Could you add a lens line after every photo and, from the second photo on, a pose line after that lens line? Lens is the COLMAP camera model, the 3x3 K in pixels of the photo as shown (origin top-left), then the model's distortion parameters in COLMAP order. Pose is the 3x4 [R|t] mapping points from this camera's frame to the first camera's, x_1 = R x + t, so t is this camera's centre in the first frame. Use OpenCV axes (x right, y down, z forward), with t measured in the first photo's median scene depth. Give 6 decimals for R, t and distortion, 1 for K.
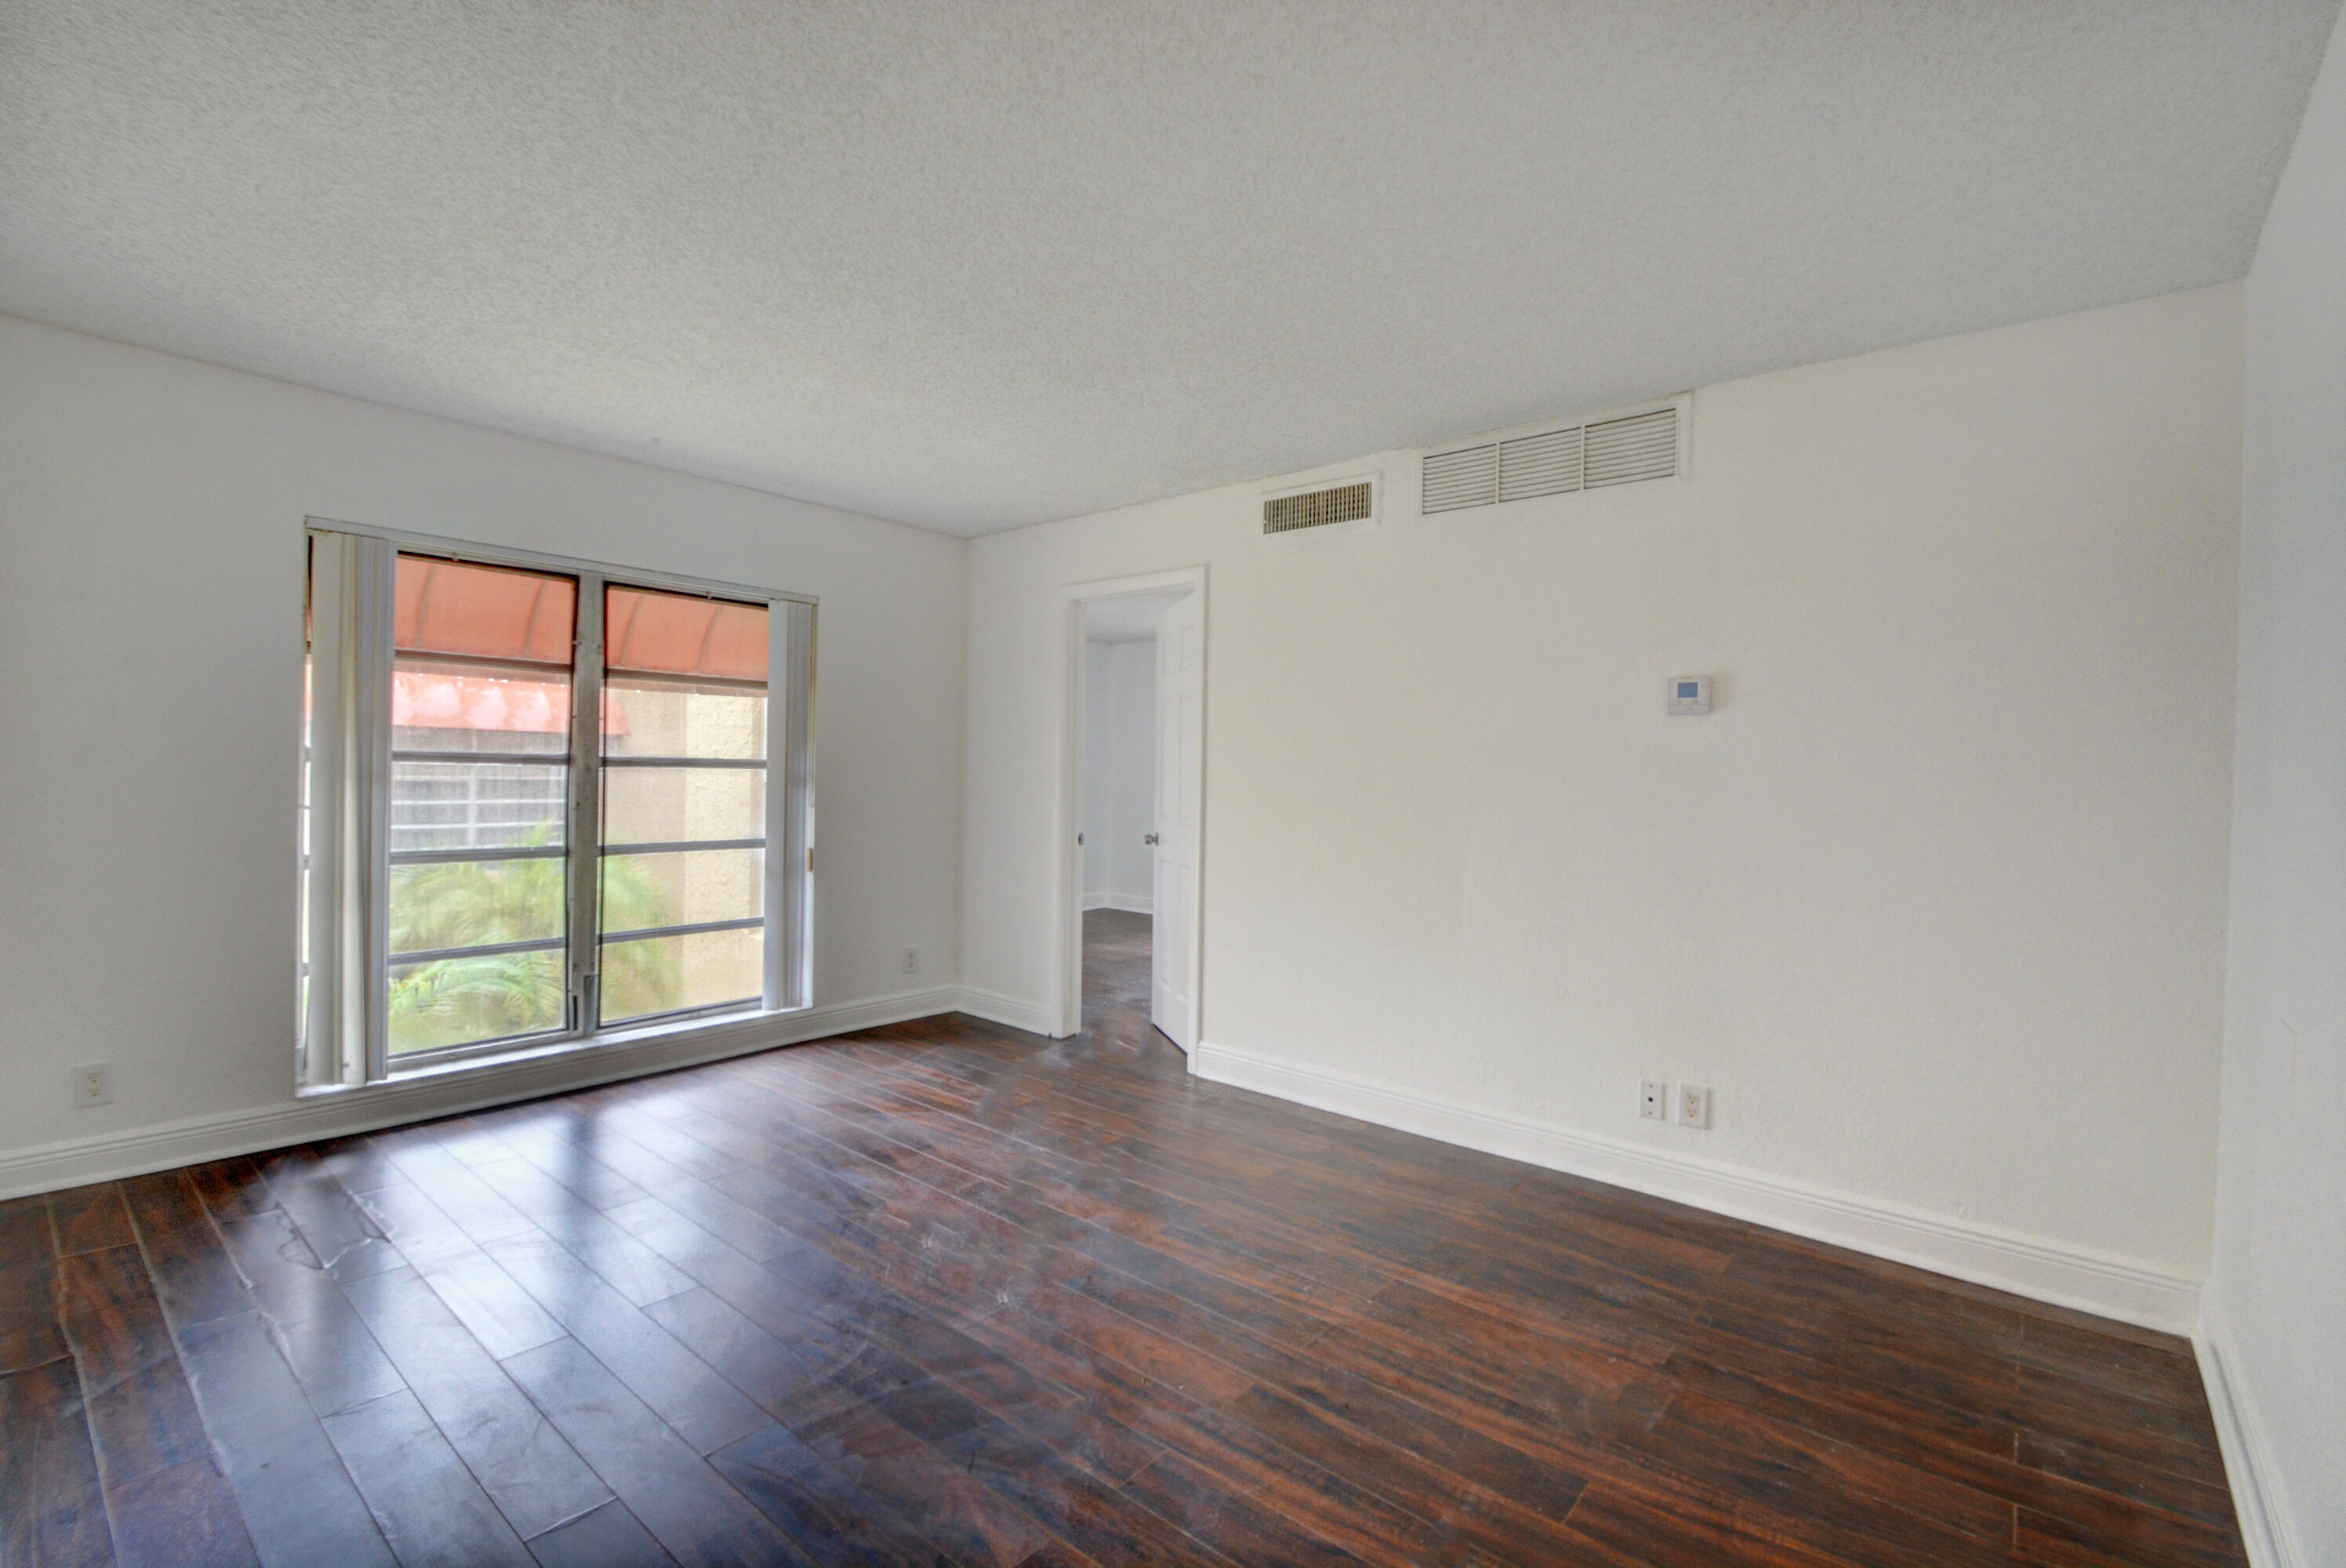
lens RADIAL K [[1064.6, 0, 1168.0], [0, 1064.6, 770.8], [0, 0, 1]] dist [0.007675, -0.011930]
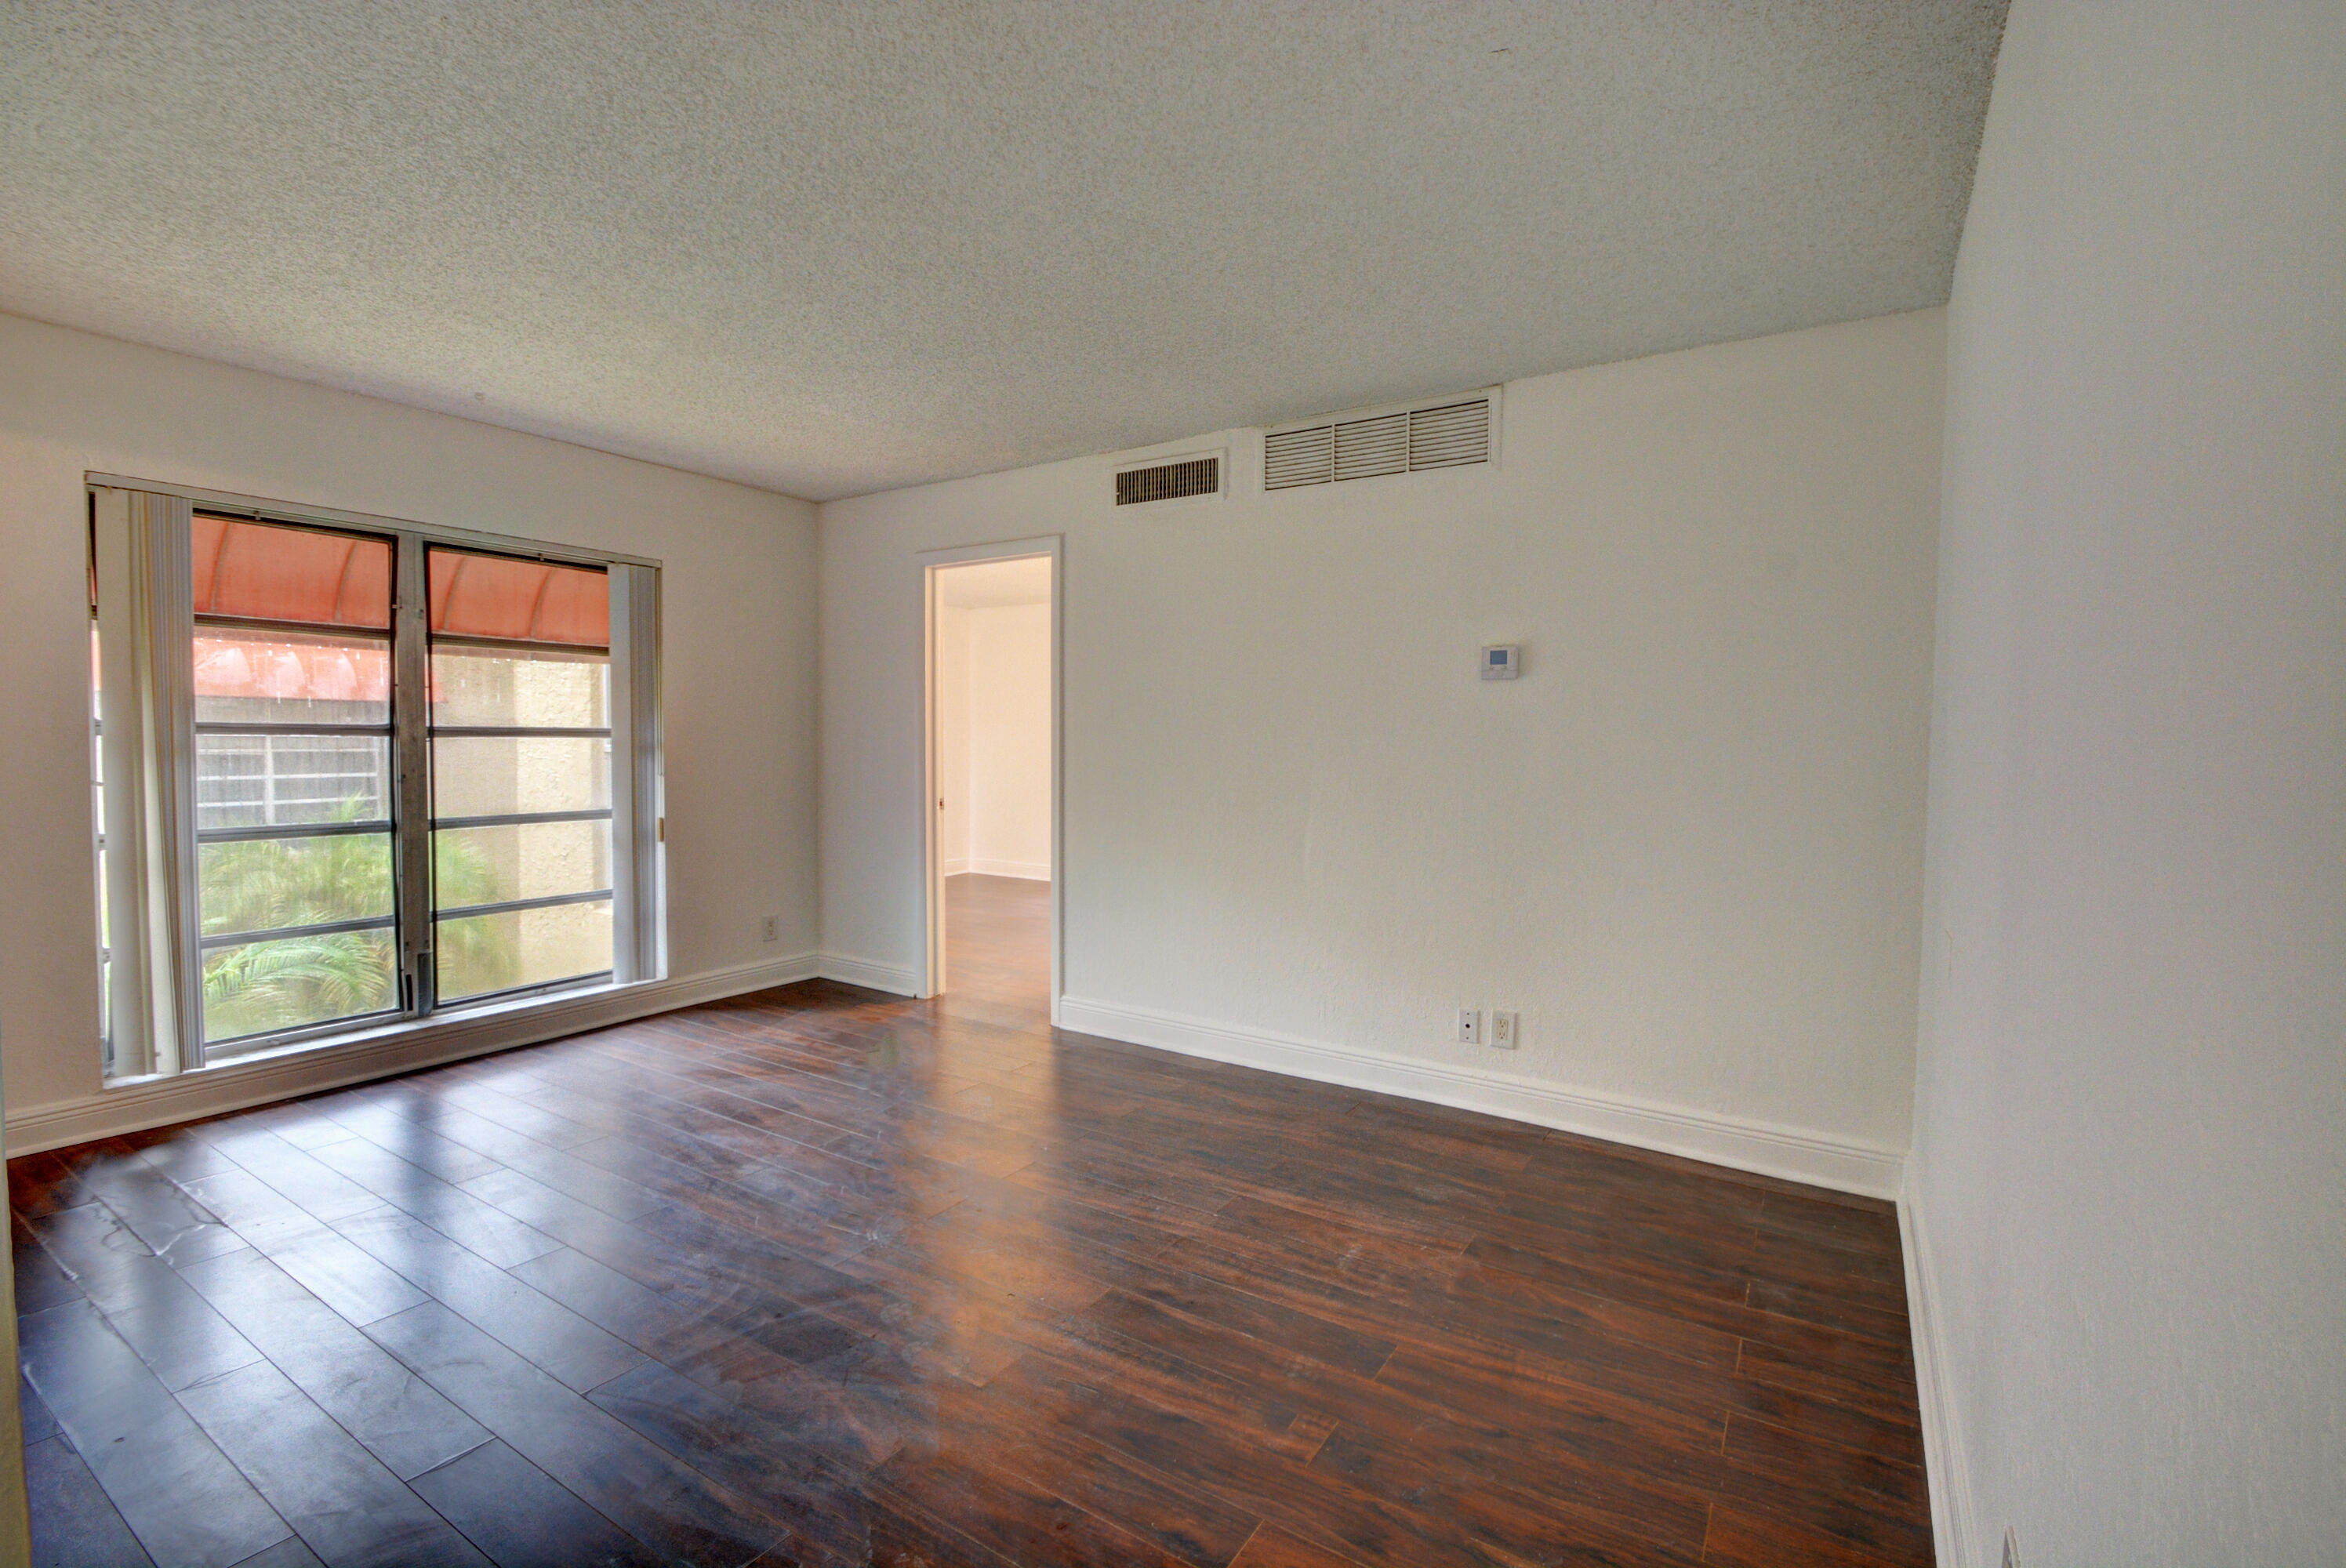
lens RADIAL K [[1064.6, 0, 1181.3], [0, 1064.6, 777.5], [0, 0, 1]] dist [0.007675, -0.011930]
pose [[0.990459, -0.015533, 0.136927, 0.010857], [0.010080, 0.999131, 0.040433, 0.000834], [-0.137436, -0.038667, 0.989756, -0.071666]]
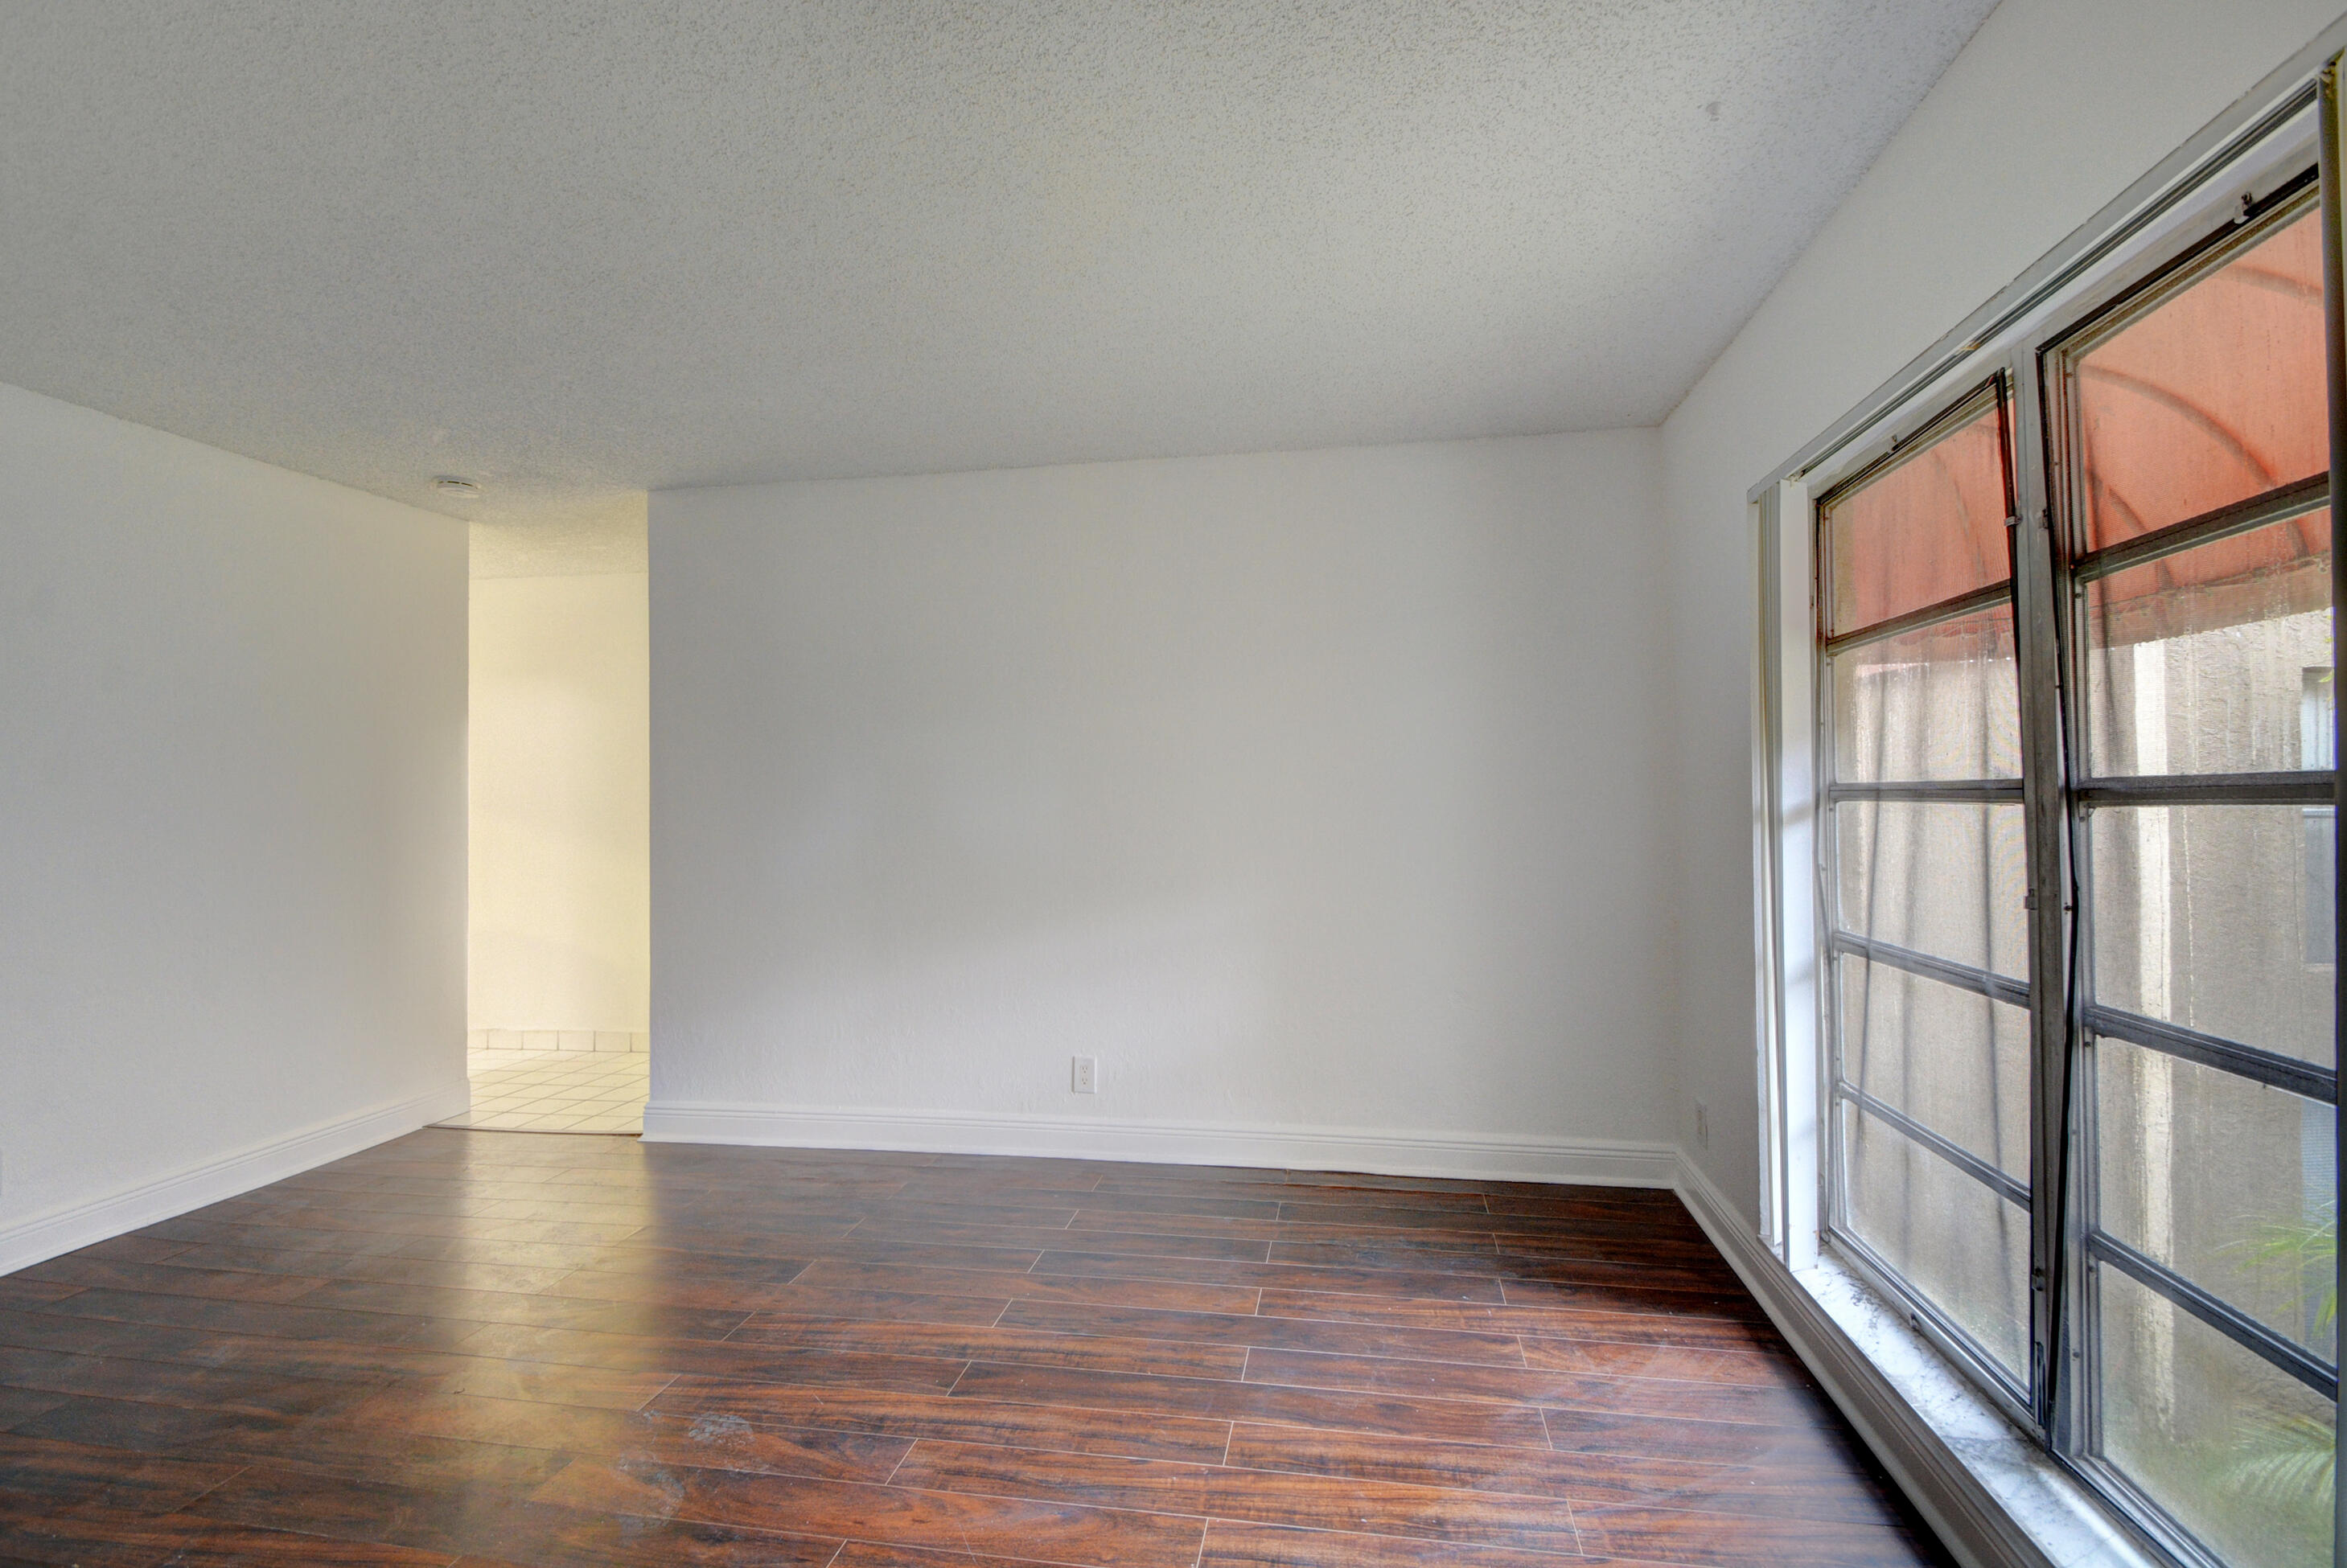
lens RADIAL K [[1064.9, 0, 1190.4], [0, 1064.9, 785.1], [0, 0, 1]] dist [0.007675, -0.011930]
pose [[-0.856378, -0.020242, -0.515953, -0.072647], [-0.010241, 0.999701, -0.022223, -0.001788], [0.516248, -0.013747, -0.856329, 2.030894]]
